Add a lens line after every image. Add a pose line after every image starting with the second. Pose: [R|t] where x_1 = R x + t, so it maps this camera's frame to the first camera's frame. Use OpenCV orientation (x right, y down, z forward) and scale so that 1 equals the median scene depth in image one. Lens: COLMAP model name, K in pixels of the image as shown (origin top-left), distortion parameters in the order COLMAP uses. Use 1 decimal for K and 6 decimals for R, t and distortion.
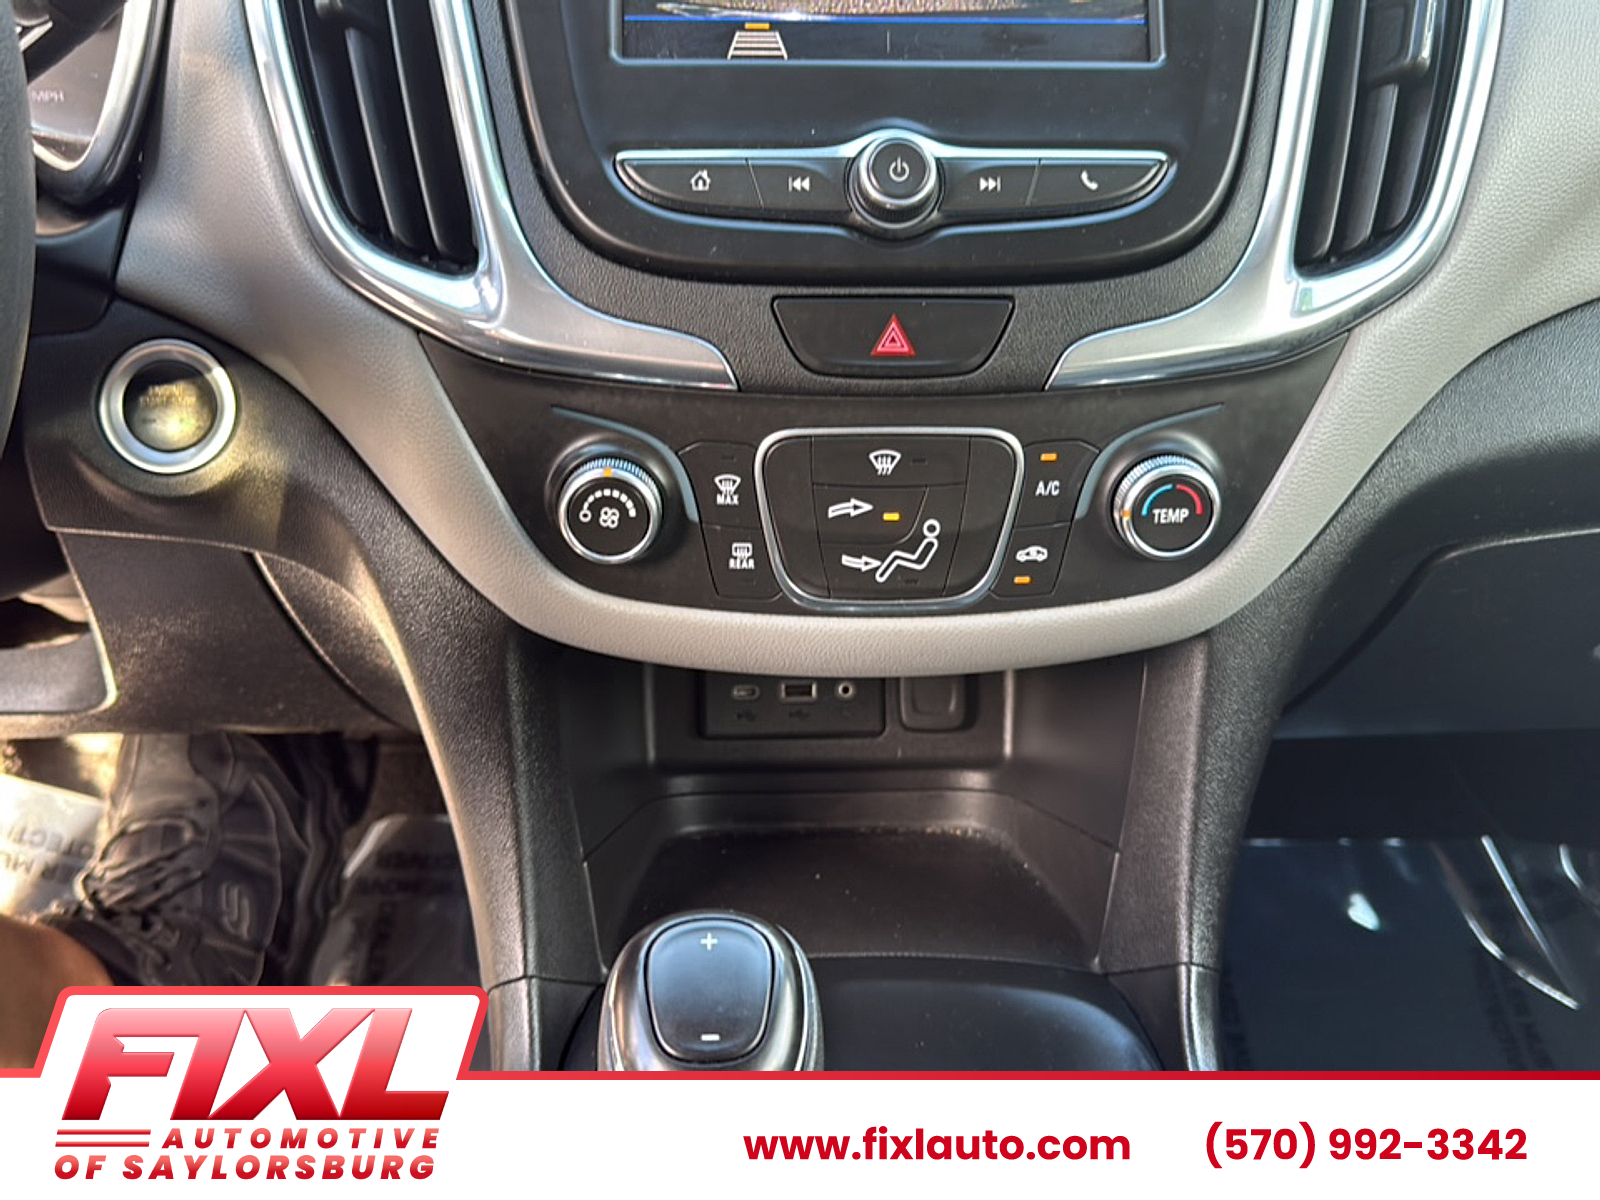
lens RADIAL K [[1494.8, 0, 800.0], [0, 1494.8, 600.0], [0, 0, 1]] dist [0.156275, -0.392563]
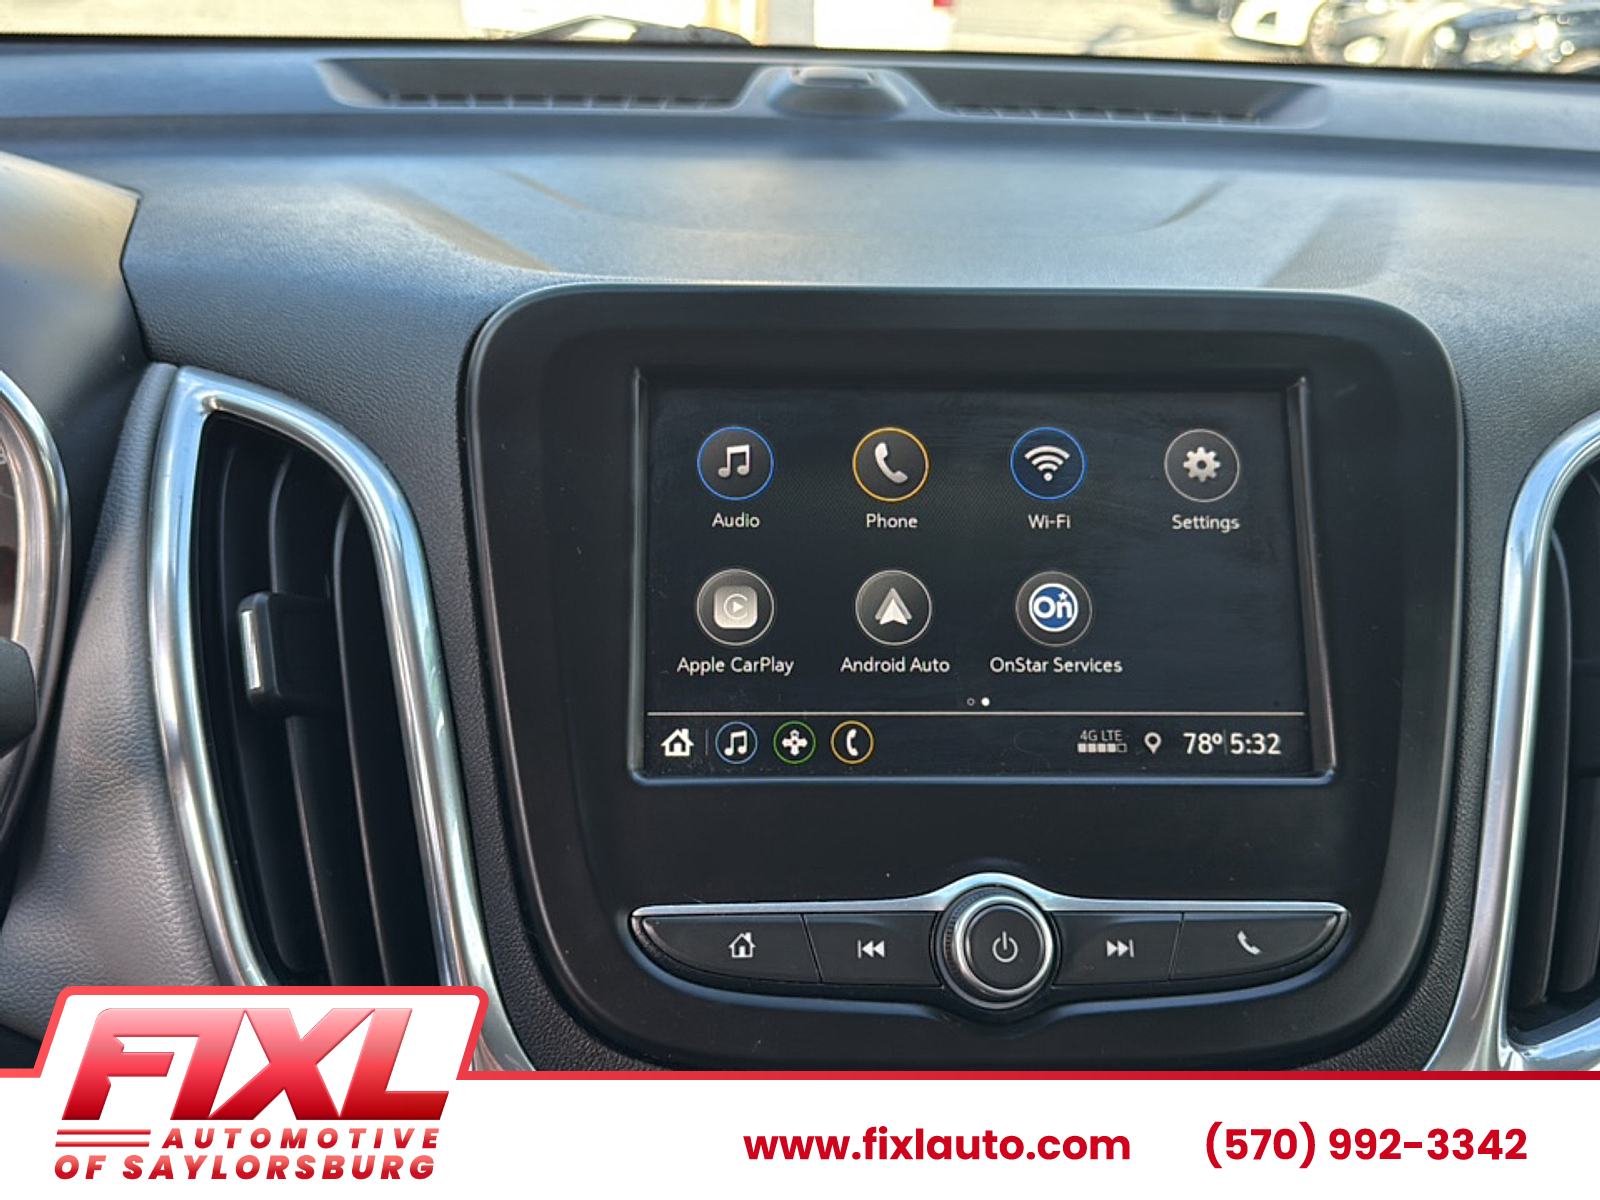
lens RADIAL K [[1494.8, 0, 800.0], [0, 1494.8, 600.0], [0, 0, 1]] dist [0.156275, -0.392563]
pose [[0.999896, 0.006533, 0.012836, -0.046089], [-0.005034, 0.993529, -0.113463, -0.353641], [-0.013494, 0.113387, 0.993459, 0.215813]]
